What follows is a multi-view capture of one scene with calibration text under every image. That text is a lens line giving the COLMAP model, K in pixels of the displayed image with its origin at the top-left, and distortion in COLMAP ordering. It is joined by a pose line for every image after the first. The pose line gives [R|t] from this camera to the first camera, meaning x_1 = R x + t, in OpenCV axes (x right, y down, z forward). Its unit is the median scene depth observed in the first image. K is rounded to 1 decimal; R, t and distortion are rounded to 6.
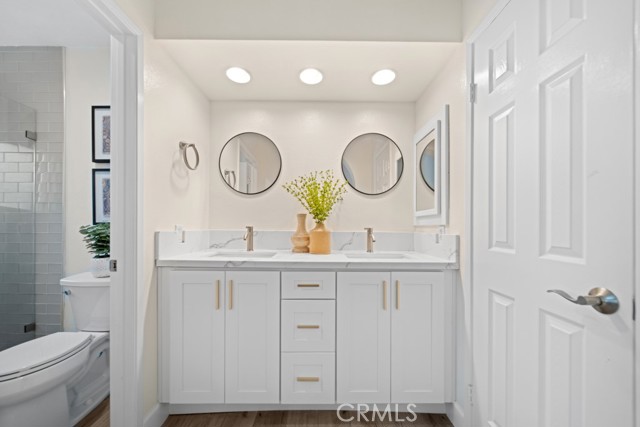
lens RADIAL K [[228.4, 0, 326.9], [0, 228.4, 226.3], [0, 0, 1]] dist [-0.001355, -0.001397]
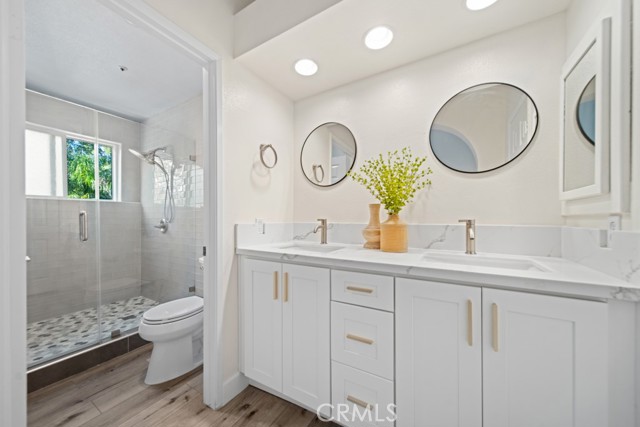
lens RADIAL K [[228.4, 0, 326.0], [0, 228.4, 219.3], [0, 0, 1]] dist [-0.001355, -0.001397]
pose [[0.857652, -0.007706, -0.514173, 0.192756], [0.008107, 0.999966, -0.001463, 0.003607], [0.514167, -0.002913, 0.857685, 0.181307]]
